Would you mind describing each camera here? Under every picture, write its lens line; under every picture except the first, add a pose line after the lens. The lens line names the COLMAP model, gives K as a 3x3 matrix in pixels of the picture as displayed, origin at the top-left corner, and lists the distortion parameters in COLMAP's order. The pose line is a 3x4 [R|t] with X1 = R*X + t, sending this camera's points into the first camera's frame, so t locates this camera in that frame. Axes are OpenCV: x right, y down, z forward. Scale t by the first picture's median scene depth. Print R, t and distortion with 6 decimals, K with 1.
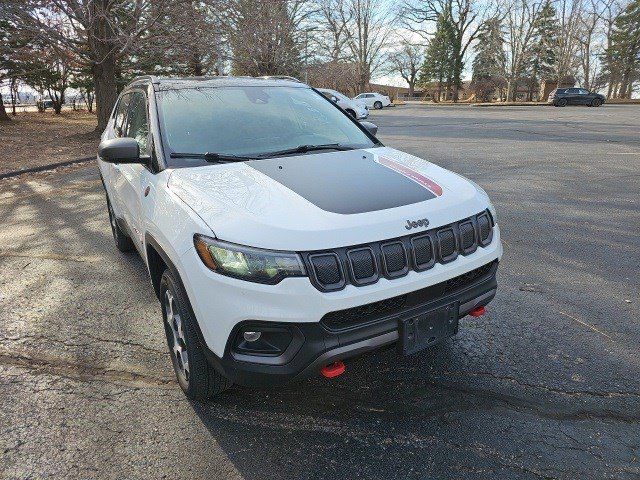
lens RADIAL K [[415.9, 0, 321.8], [0, 415.9, 243.5], [0, 0, 1]] dist [0.036251, -0.035512]
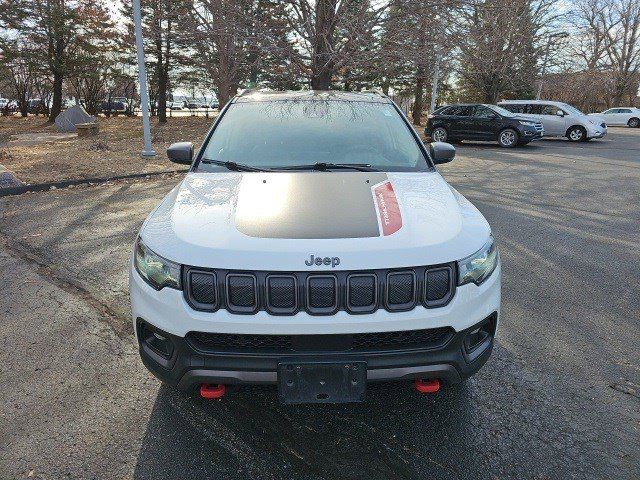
lens RADIAL K [[415.9, 0, 321.8], [0, 415.9, 243.5], [0, 0, 1]] dist [0.036251, -0.035512]
pose [[0.871771, 0.174811, -0.457664, 0.579259], [-0.185310, 0.982428, 0.022269, -0.096059], [0.453515, 0.065396, 0.888846, 0.202028]]
